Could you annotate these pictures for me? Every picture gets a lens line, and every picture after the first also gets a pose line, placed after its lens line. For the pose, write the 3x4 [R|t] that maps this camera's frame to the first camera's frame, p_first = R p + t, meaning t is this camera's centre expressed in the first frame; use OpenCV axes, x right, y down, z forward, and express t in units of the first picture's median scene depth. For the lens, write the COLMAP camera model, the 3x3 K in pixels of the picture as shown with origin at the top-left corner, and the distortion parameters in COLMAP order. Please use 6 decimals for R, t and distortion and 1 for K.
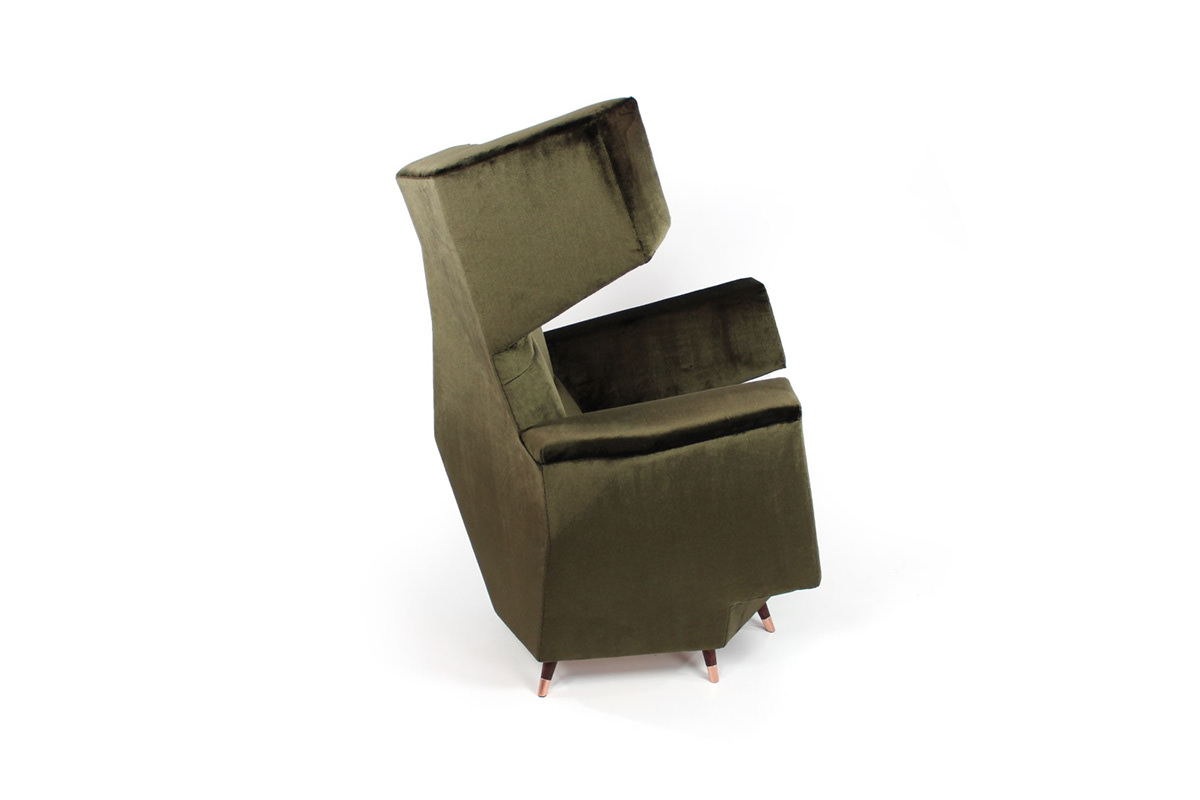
lens RADIAL K [[1147.3, 0, 600.9], [0, 1147.3, 403.1], [0, 0, 1]] dist [-0.115679, 0.000000]
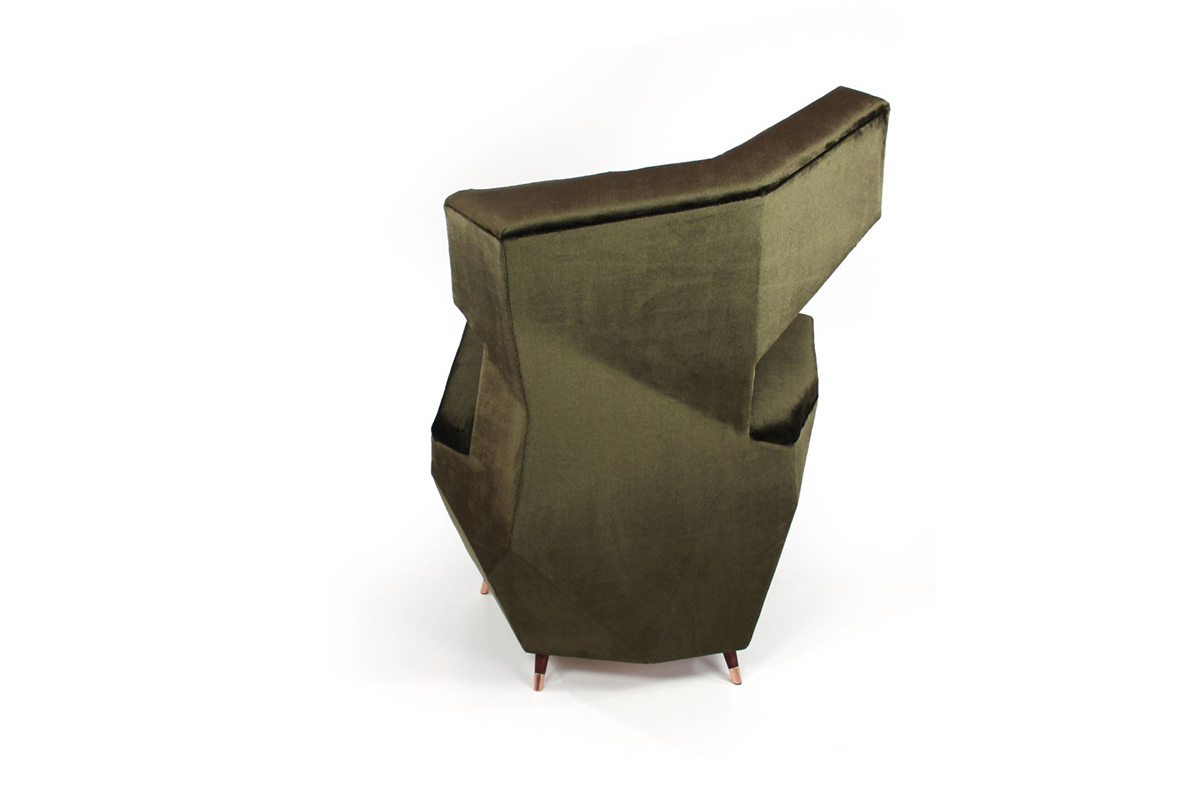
lens RADIAL K [[1147.3, 0, 601.3], [0, 1147.3, 397.7], [0, 0, 1]] dist [-0.115679, 0.000000]
pose [[0.209374, -0.349970, 0.913063, -1.036791], [0.338283, 0.902026, 0.268169, -0.326448], [-0.917457, 0.252726, 0.307250, 0.826266]]
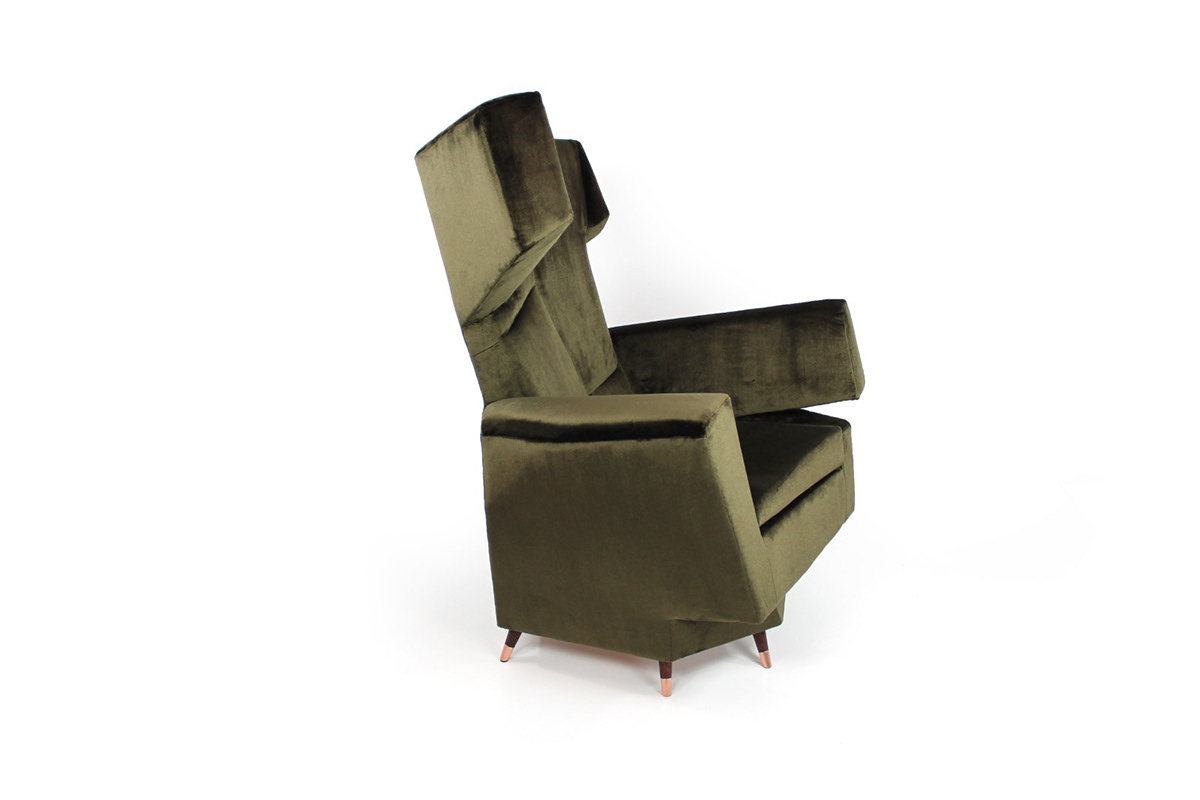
lens RADIAL K [[1147.3, 0, 597.3], [0, 1147.3, 398.4], [0, 0, 1]] dist [-0.115679, 0.000000]
pose [[0.882144, 0.167856, -0.440052, 0.502168], [-0.172202, 0.984594, 0.030368, -0.030697], [0.438370, 0.048988, 0.897459, 0.095498]]
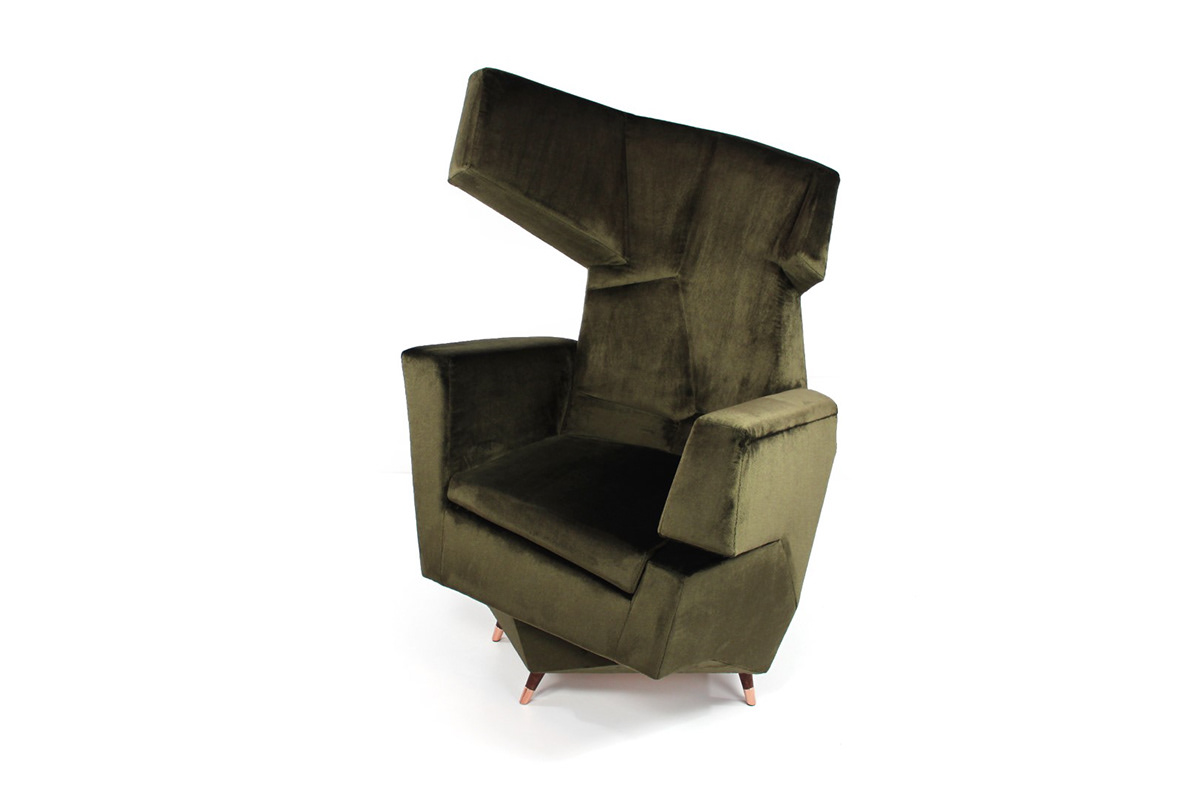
lens RADIAL K [[1147.3, 0, 578.6], [0, 1147.3, 403.6], [0, 0, 1]] dist [-0.115679, 0.000000]
pose [[-0.594063, 0.274656, -0.756078, 0.919977], [-0.299280, 0.796972, 0.524660, -0.590128], [0.746673, 0.537960, -0.391252, 1.564802]]
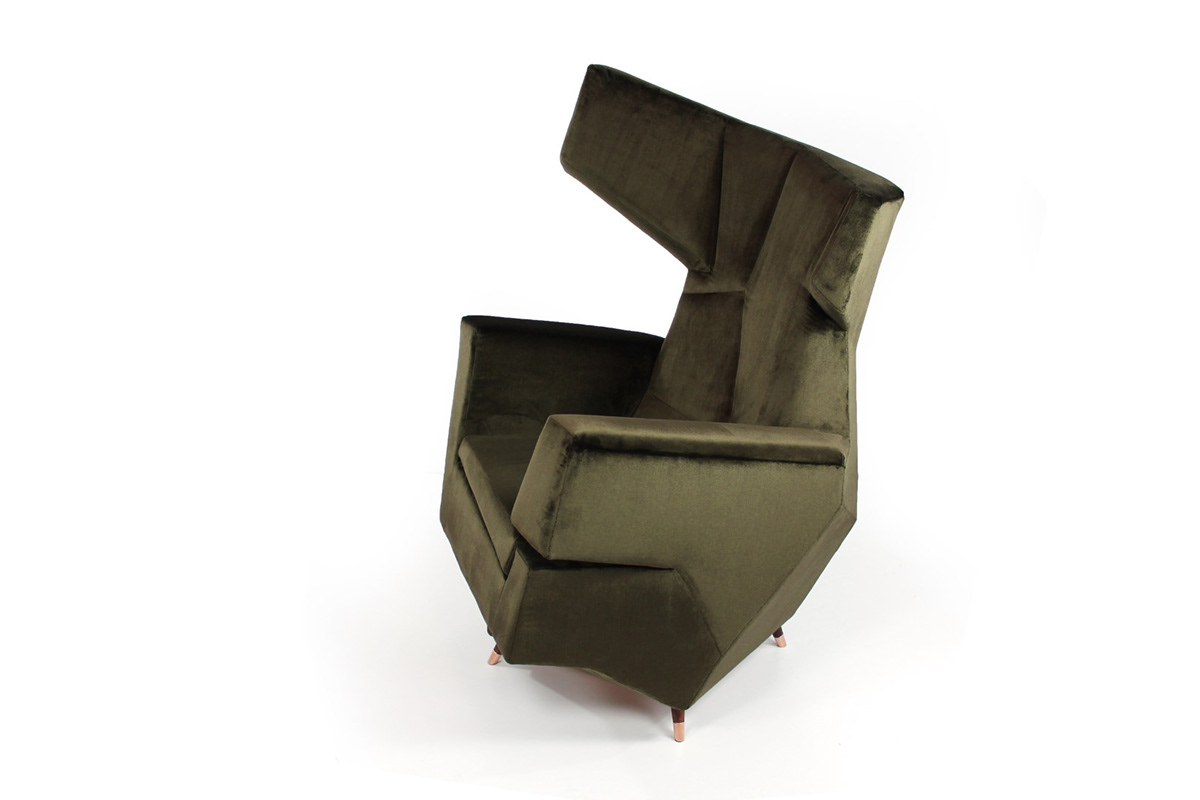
lens RADIAL K [[1147.3, 0, 596.2], [0, 1147.3, 401.7], [0, 0, 1]] dist [-0.115679, 0.000000]
pose [[-0.937027, 0.103427, -0.333591, 0.450100], [-0.145375, 0.752971, 0.641795, -0.729136], [0.317563, 0.649875, -0.690519, 1.917542]]
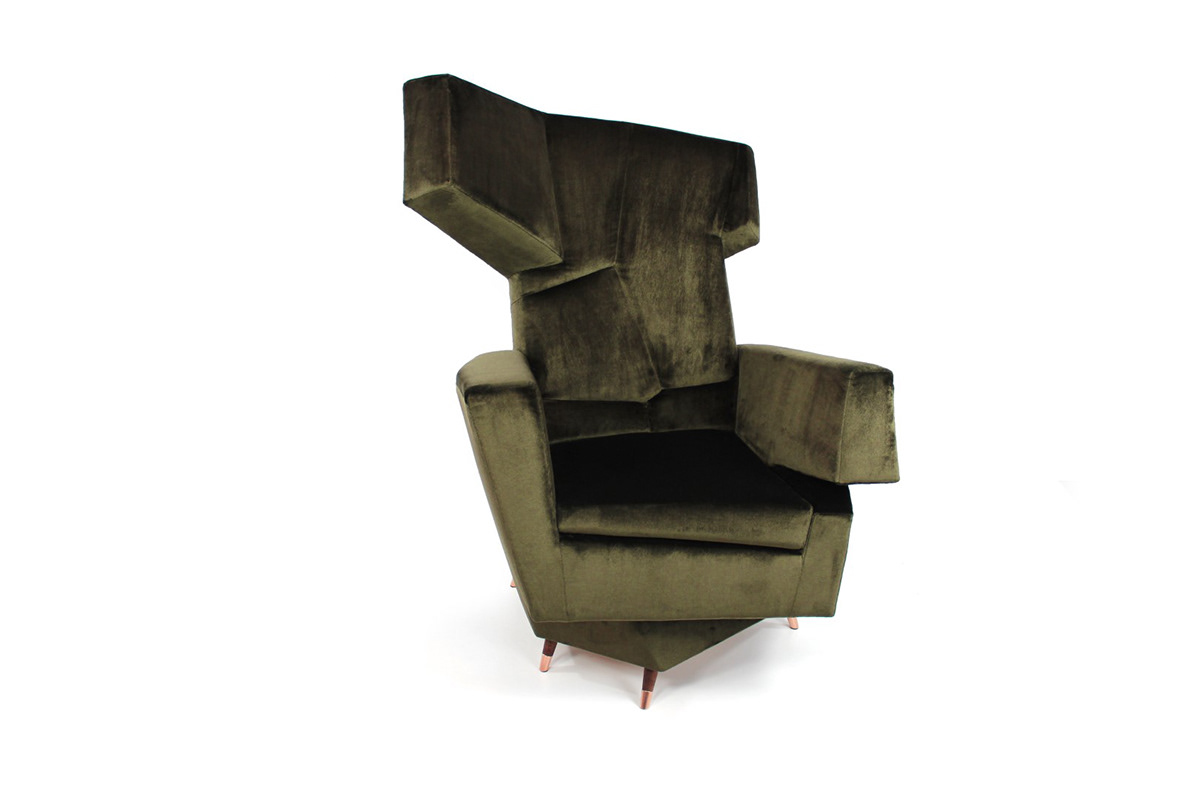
lens RADIAL K [[1147.3, 0, 597.6], [0, 1147.3, 402.0], [0, 0, 1]] dist [-0.115679, 0.000000]
pose [[0.083503, 0.347912, -0.933801, 1.115752], [-0.364001, 0.882970, 0.296423, -0.327550], [0.927648, 0.315153, 0.200371, 0.884947]]
